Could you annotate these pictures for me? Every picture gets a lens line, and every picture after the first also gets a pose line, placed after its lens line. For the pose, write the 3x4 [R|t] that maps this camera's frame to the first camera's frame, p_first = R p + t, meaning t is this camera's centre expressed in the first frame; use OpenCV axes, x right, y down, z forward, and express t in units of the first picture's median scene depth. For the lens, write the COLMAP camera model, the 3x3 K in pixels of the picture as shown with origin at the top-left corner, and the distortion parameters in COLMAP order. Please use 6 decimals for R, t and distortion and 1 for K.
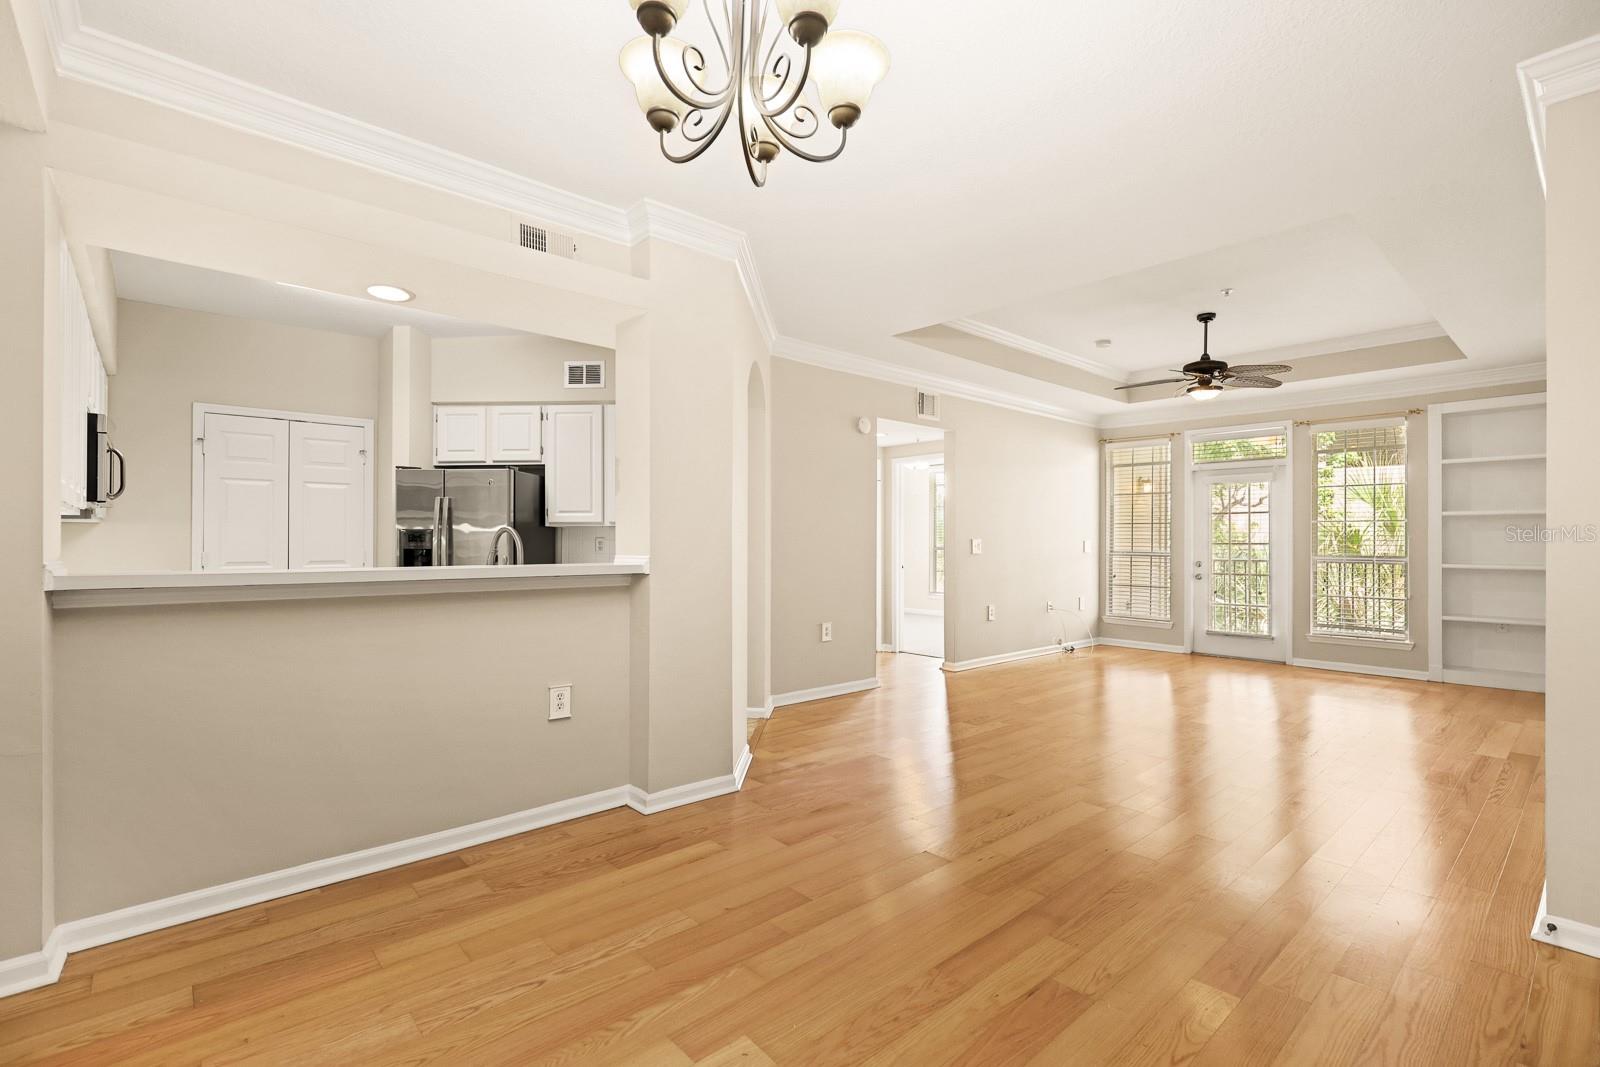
lens RADIAL K [[724.2, 0, 805.4], [0, 724.2, 542.3], [0, 0, 1]] dist [0.000111, -0.000013]
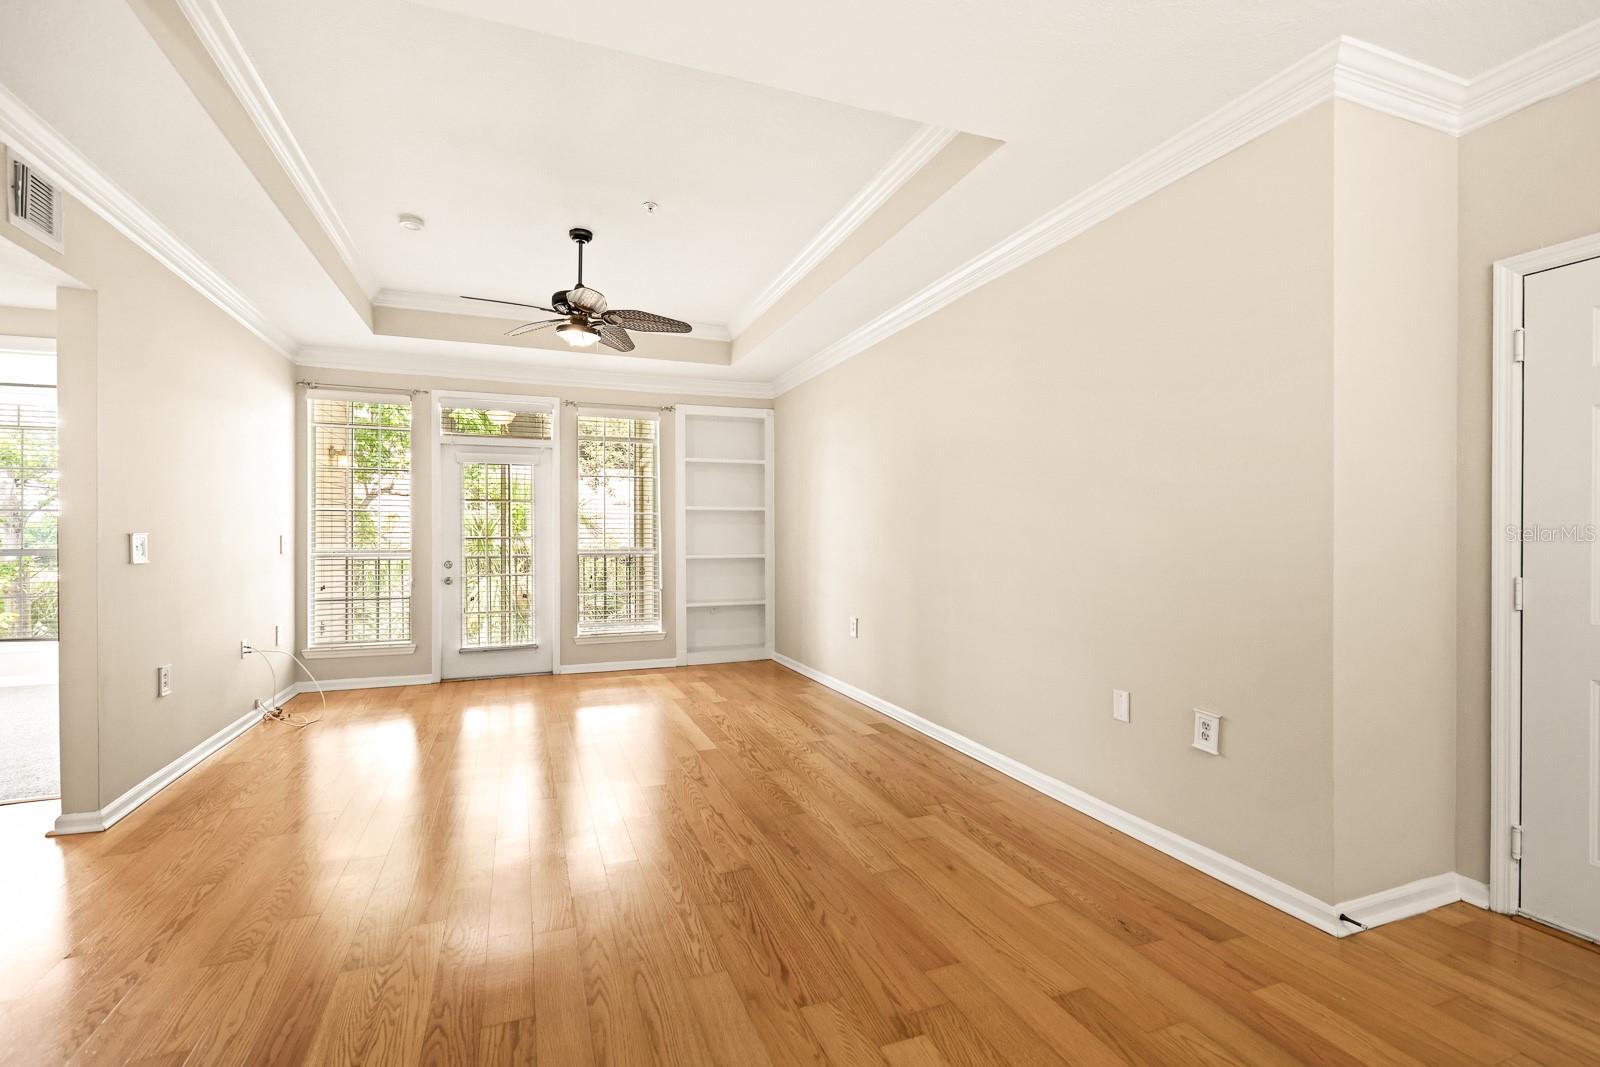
lens RADIAL K [[724.2, 0, 805.4], [0, 724.2, 542.3], [0, 0, 1]] dist [0.000111, -0.000013]
pose [[0.349801, -0.013717, 0.936724, -0.058152], [0.006577, 0.999904, 0.012186, -0.001171], [-0.936801, 0.001899, 0.349857, 0.428364]]
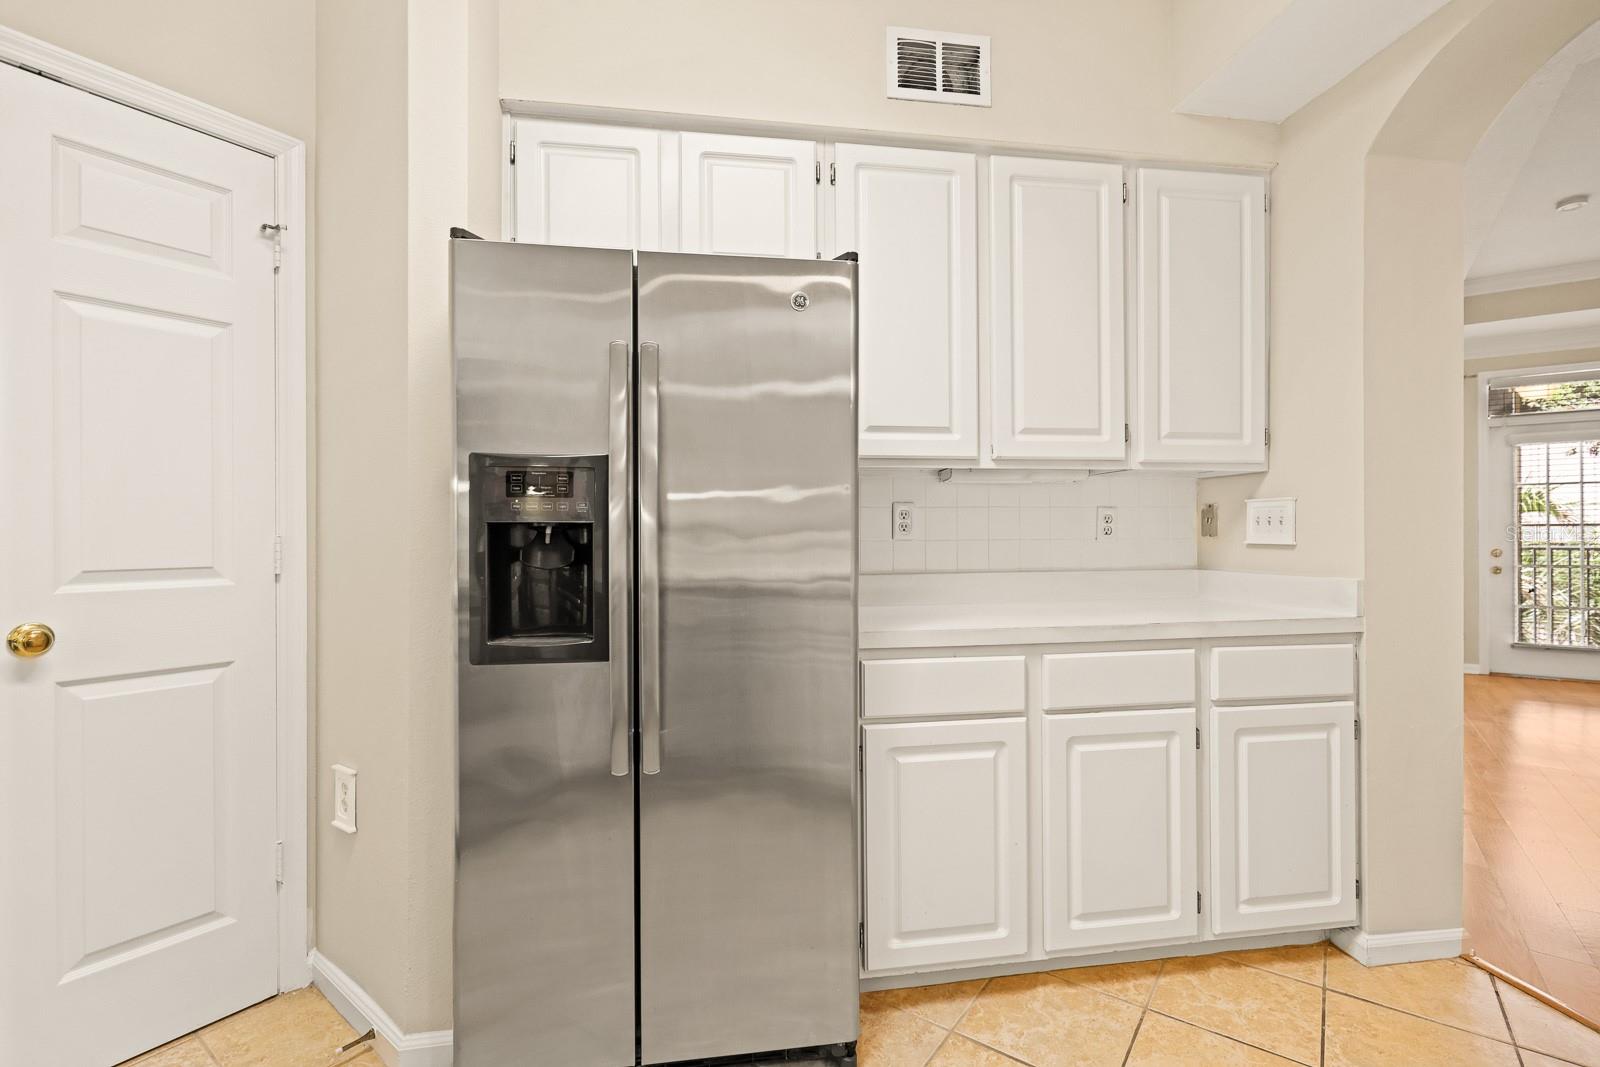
lens RADIAL K [[724.2, 0, 805.4], [0, 724.2, 542.3], [0, 0, 1]] dist [0.000111, -0.000013]
pose [[0.977213, -0.005437, 0.212190, -0.351646], [0.002888, 0.999920, 0.012320, 0.009090], [-0.212240, -0.011427, 0.977151, 0.495899]]
